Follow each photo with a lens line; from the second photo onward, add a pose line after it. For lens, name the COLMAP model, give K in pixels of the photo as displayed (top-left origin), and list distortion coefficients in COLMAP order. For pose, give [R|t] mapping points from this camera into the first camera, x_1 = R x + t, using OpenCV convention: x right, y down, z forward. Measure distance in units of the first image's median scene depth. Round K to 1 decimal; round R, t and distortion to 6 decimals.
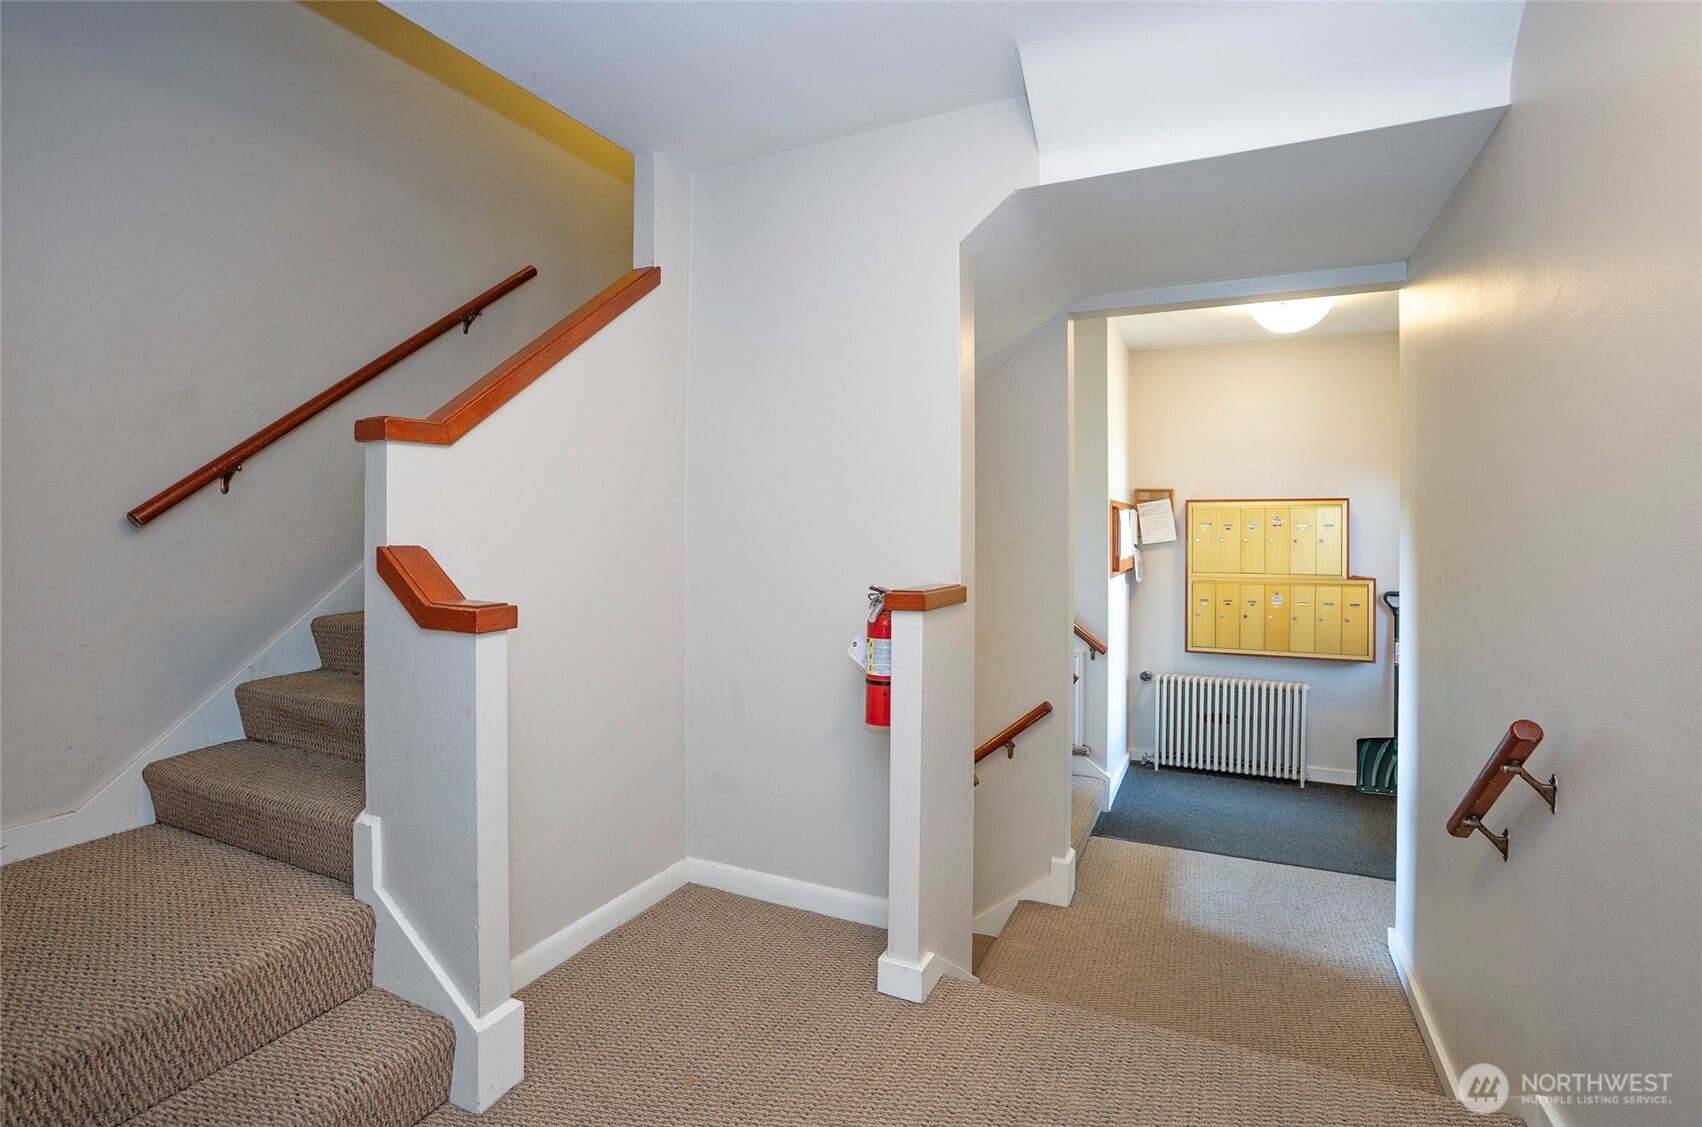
lens RADIAL K [[794.5, 0, 848.7], [0, 794.5, 556.7], [0, 0, 1]] dist [-0.063237, 0.027184]
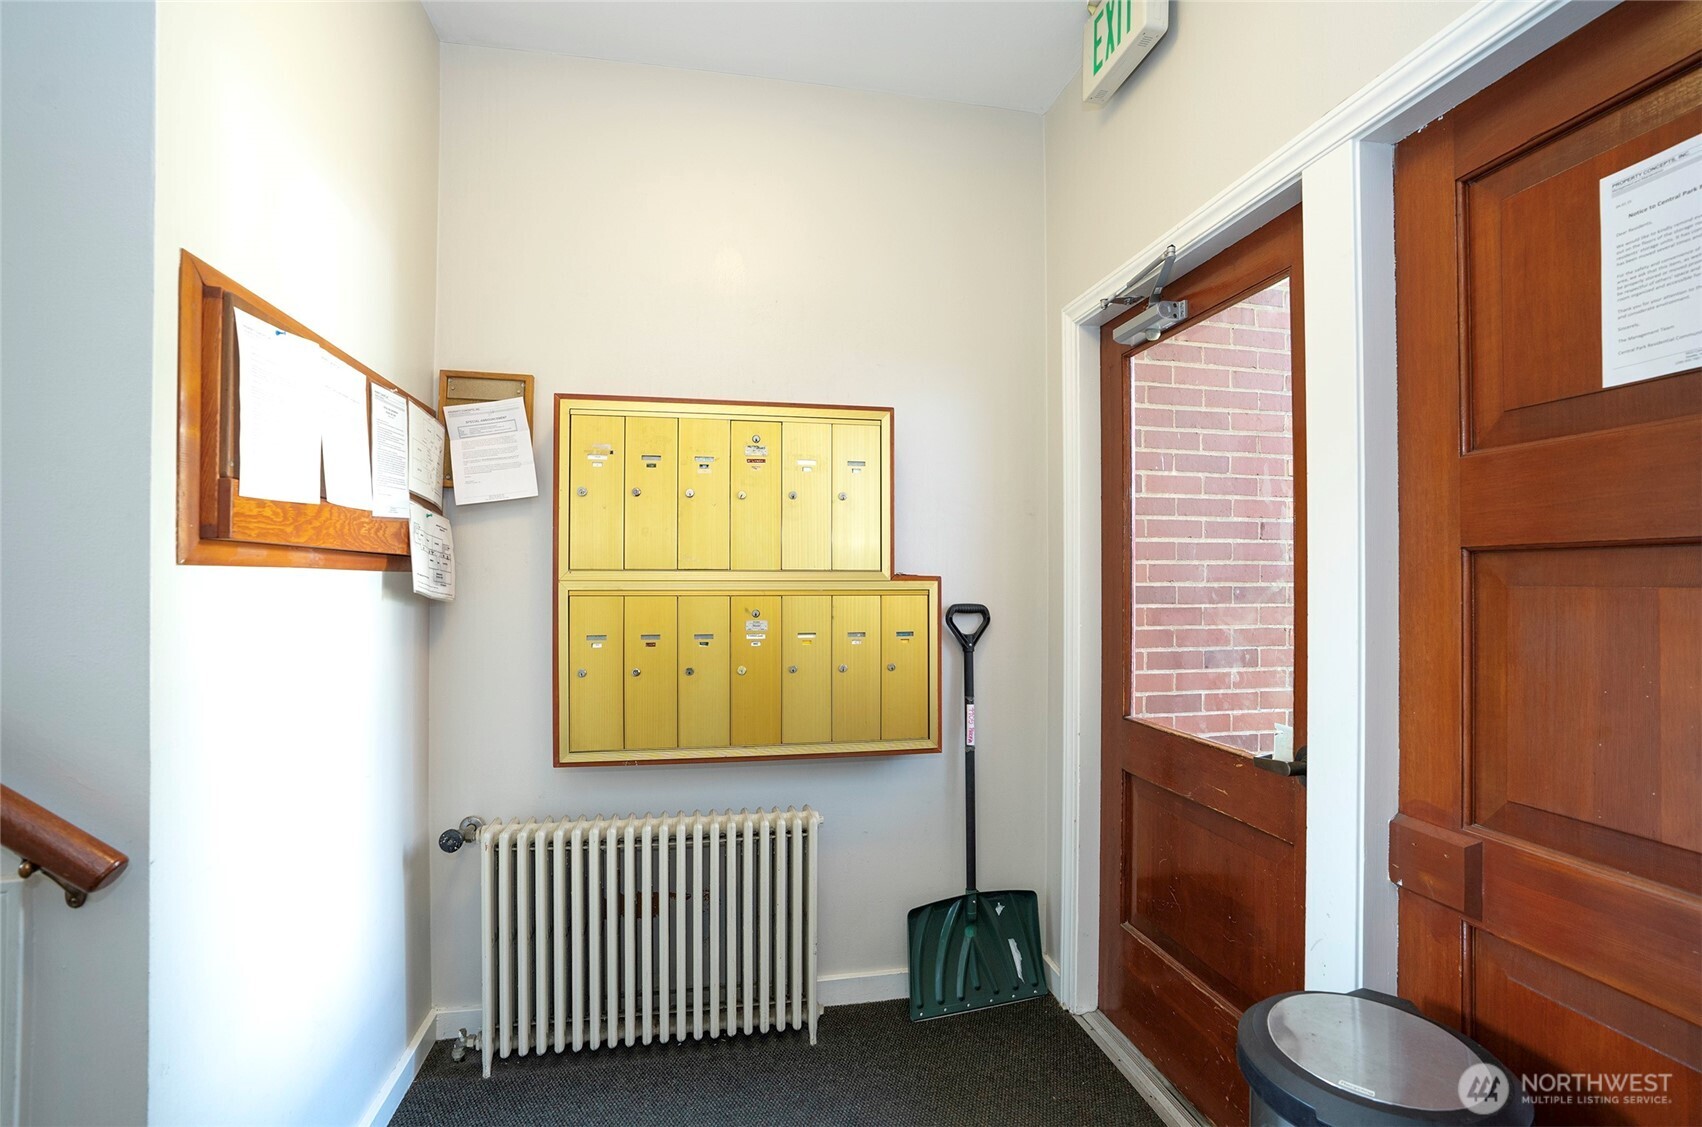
lens RADIAL K [[794.5, 0, 848.7], [0, 794.5, 556.7], [0, 0, 1]] dist [-0.063237, 0.027184]
pose [[0.780205, 0.012606, 0.625397, 0.304495], [0.006691, 0.999572, -0.028495, 0.027128], [-0.625489, 0.026416, 0.779786, 0.609095]]
